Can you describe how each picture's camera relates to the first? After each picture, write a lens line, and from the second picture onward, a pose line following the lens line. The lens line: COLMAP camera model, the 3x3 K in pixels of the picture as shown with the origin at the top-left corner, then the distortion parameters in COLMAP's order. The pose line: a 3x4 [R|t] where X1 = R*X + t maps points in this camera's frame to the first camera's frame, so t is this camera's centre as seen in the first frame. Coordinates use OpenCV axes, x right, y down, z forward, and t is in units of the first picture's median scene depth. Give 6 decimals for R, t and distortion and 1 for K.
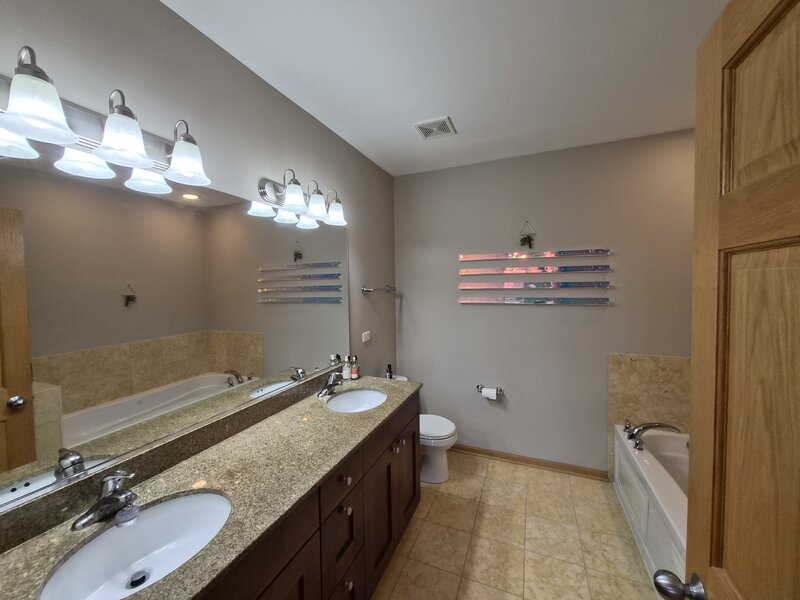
lens RADIAL K [[311.5, 0, 400.1], [0, 311.5, 297.1], [0, 0, 1]] dist [-0.001889, -0.000459]
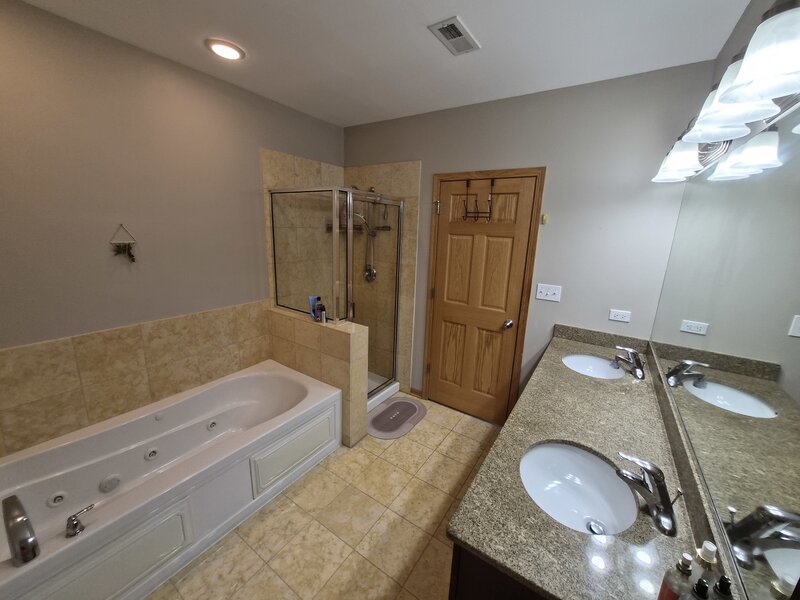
lens RADIAL K [[311.5, 0, 399.3], [0, 311.5, 300.3], [0, 0, 1]] dist [-0.001889, -0.000459]
pose [[-0.980991, -0.062279, 0.183790, 0.096423], [-0.011475, 0.964060, 0.265436, -0.130724], [-0.193716, 0.258281, -0.946449, 1.671526]]
